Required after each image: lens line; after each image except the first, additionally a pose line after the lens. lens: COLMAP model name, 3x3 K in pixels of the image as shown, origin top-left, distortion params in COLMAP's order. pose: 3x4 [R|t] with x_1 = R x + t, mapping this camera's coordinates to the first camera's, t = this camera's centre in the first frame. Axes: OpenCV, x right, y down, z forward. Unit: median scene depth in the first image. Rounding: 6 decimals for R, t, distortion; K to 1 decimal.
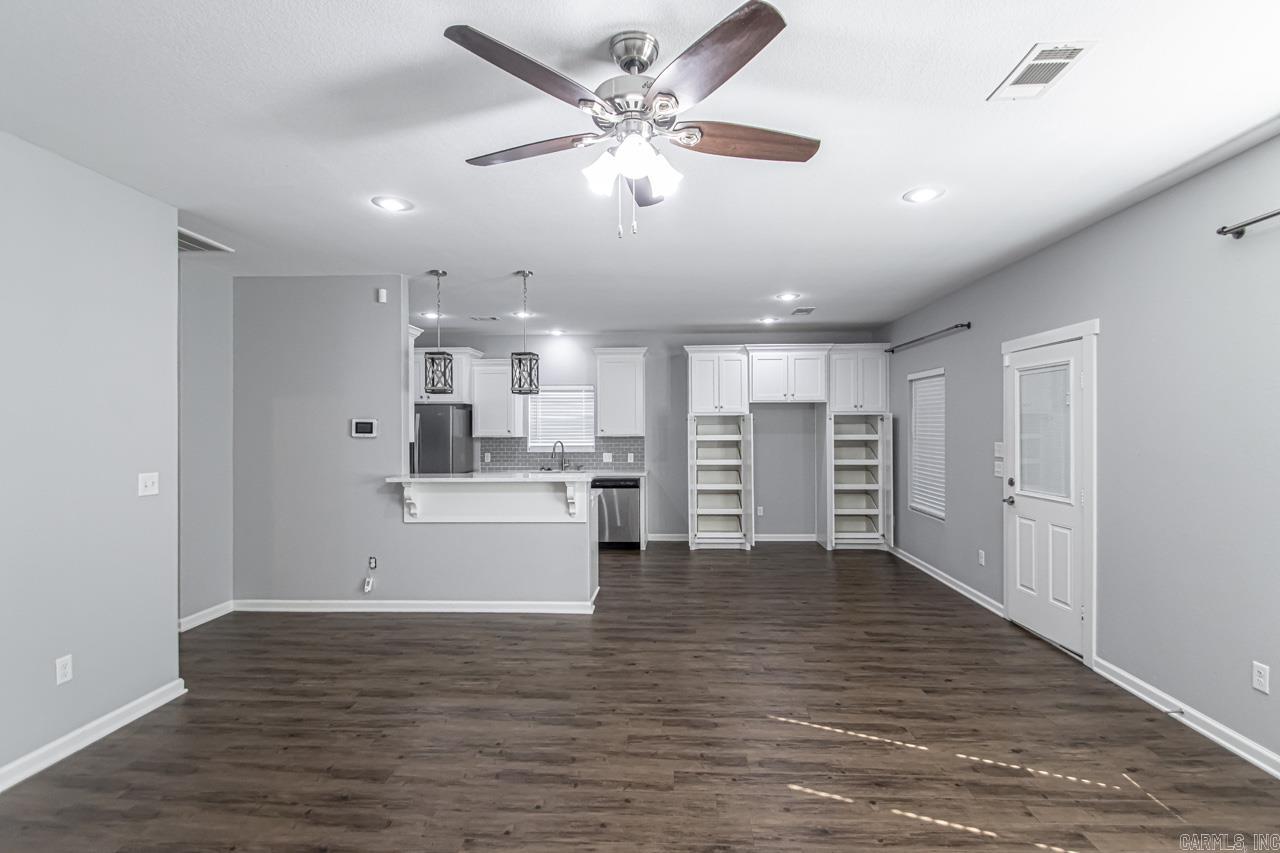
lens RADIAL K [[602.0, 0, 653.8], [0, 602.0, 428.3], [0, 0, 1]] dist [0.010378, -0.011080]
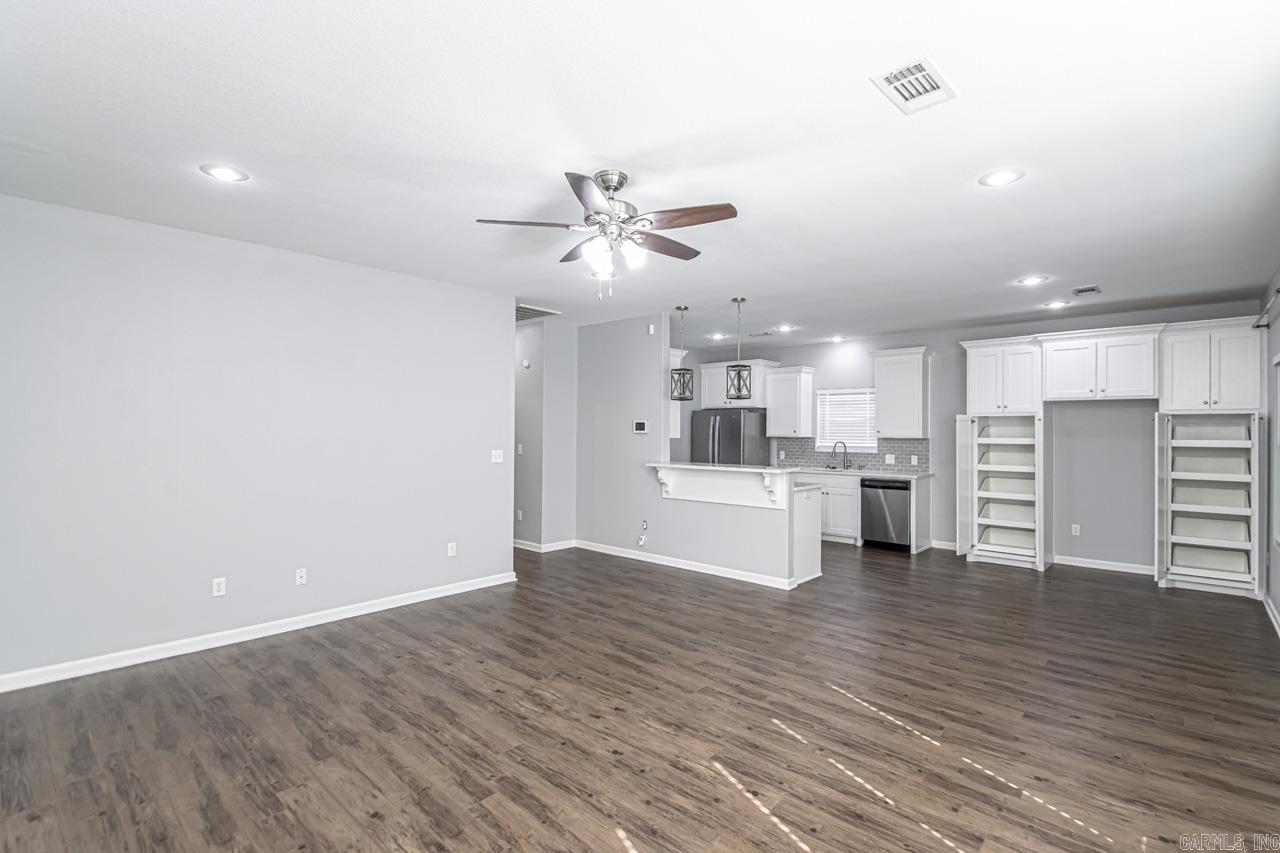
lens RADIAL K [[602.0, 0, 646.3], [0, 602.0, 426.0], [0, 0, 1]] dist [0.010378, -0.011080]
pose [[0.766472, 0.003606, -0.642268, 0.309693], [-0.010144, 0.999927, -0.006492, 0.005359], [0.642198, 0.011492, 0.766453, -0.037379]]
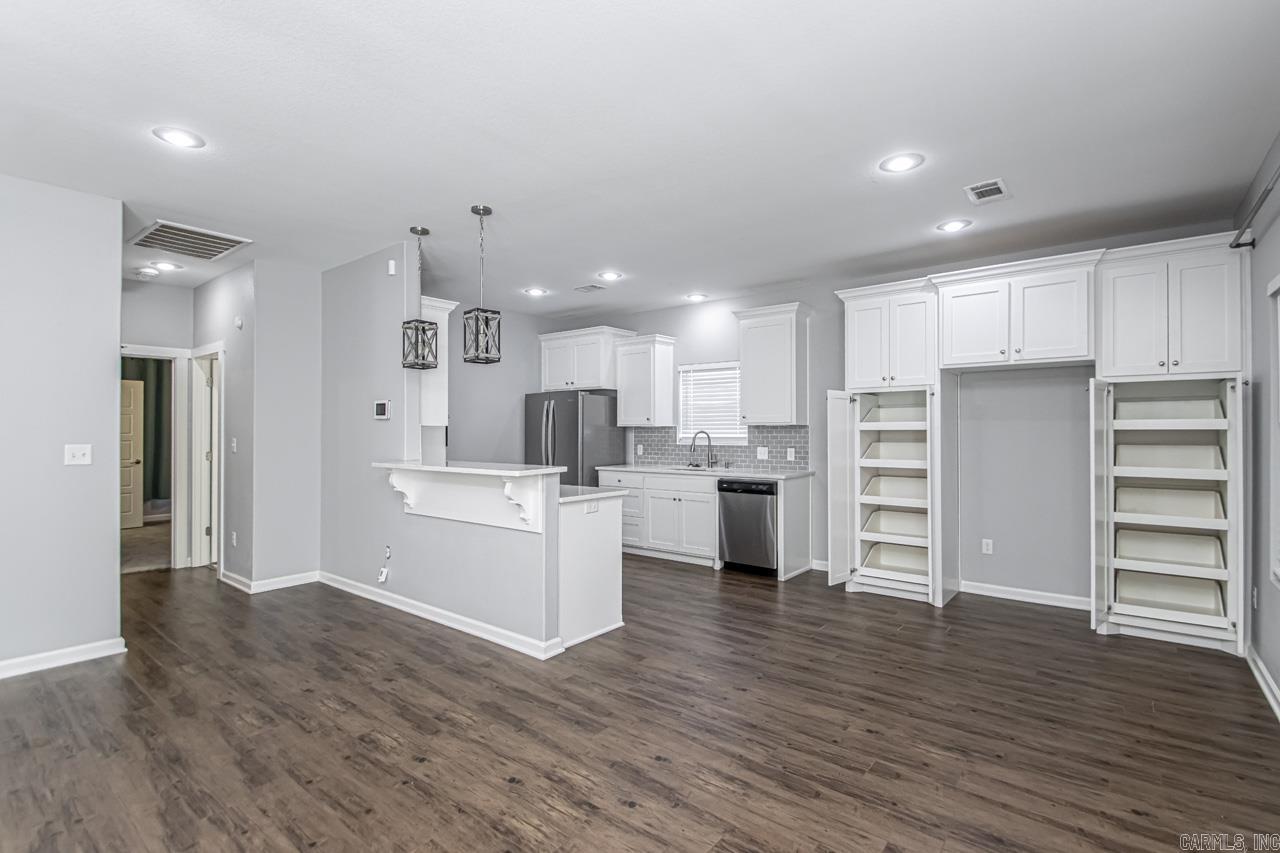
lens RADIAL K [[602.0, 0, 650.6], [0, 602.0, 424.5], [0, 0, 1]] dist [0.010378, -0.011080]
pose [[0.807271, -0.002847, -0.590174, 0.314572], [-0.001889, 0.999971, -0.007408, 0.021932], [0.590178, 0.007096, 0.807242, 0.358955]]
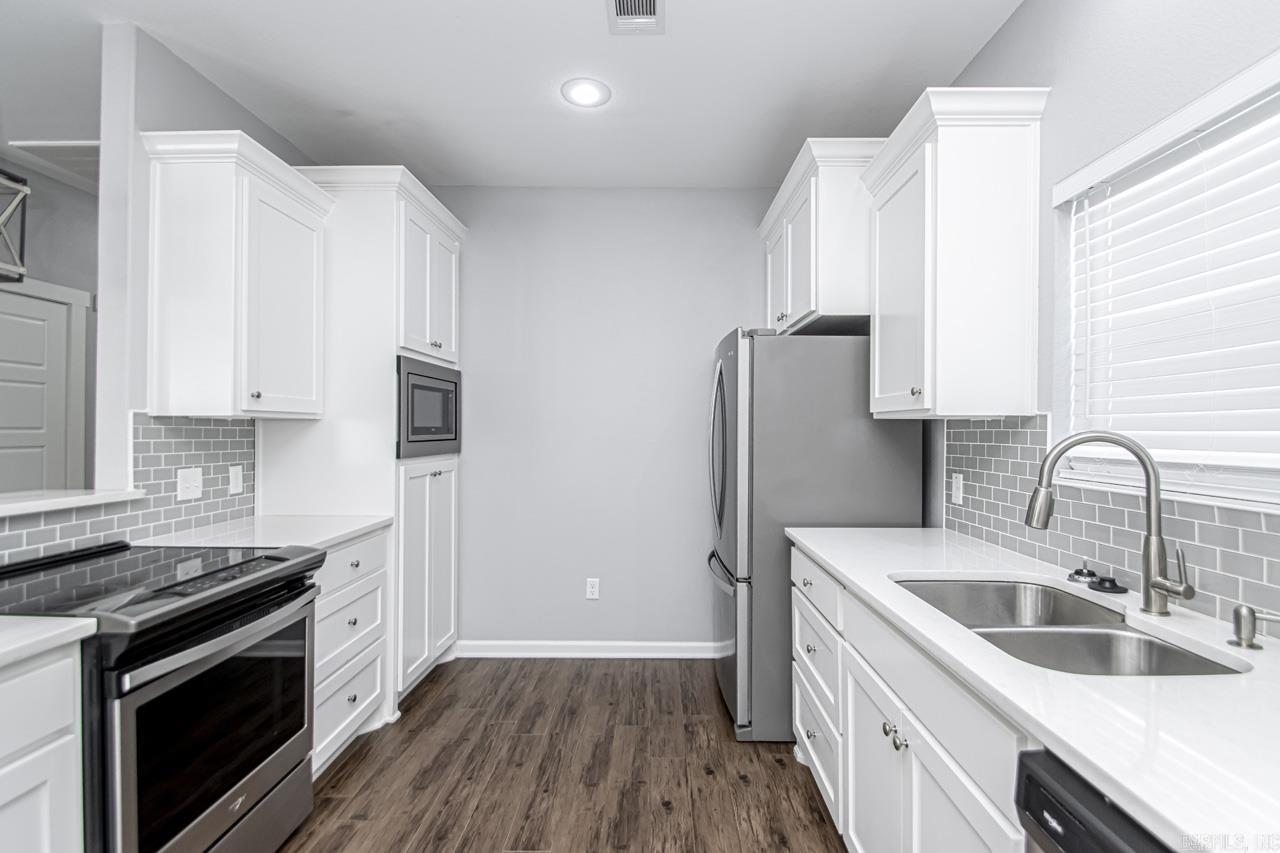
lens RADIAL K [[602.0, 0, 648.6], [0, 602.0, 429.4], [0, 0, 1]] dist [0.010378, -0.011080]
pose [[0.027084, 0.003062, -0.999628, 0.015254], [-0.004696, 0.999985, 0.002936, 0.023958], [0.999622, 0.004615, 0.027098, 1.023695]]
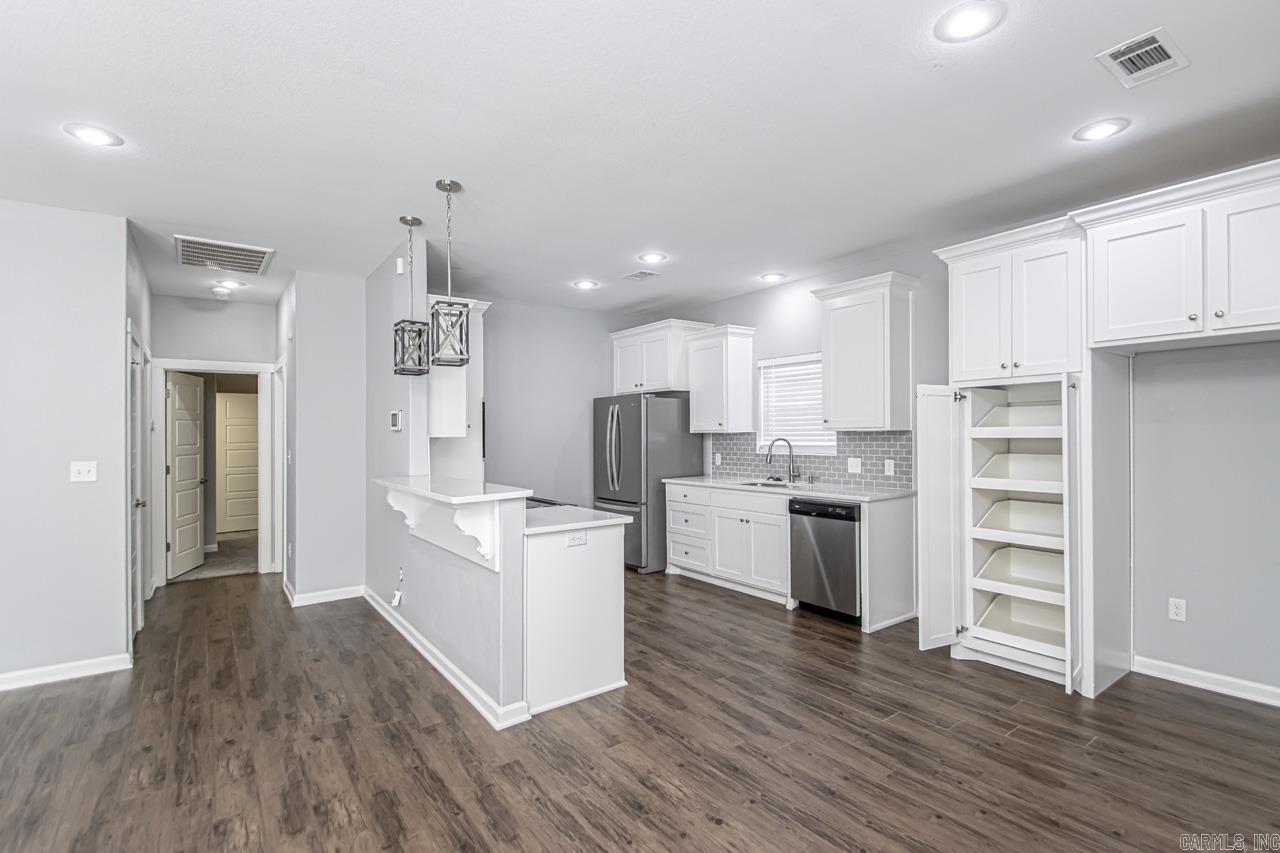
lens RADIAL K [[602.0, 0, 650.4], [0, 602.0, 428.2], [0, 0, 1]] dist [0.010378, -0.011080]
pose [[0.623721, -0.007609, -0.781610, 0.329127], [0.008677, 0.999958, -0.002811, 0.012897], [0.781599, -0.005028, 0.623761, 0.551376]]
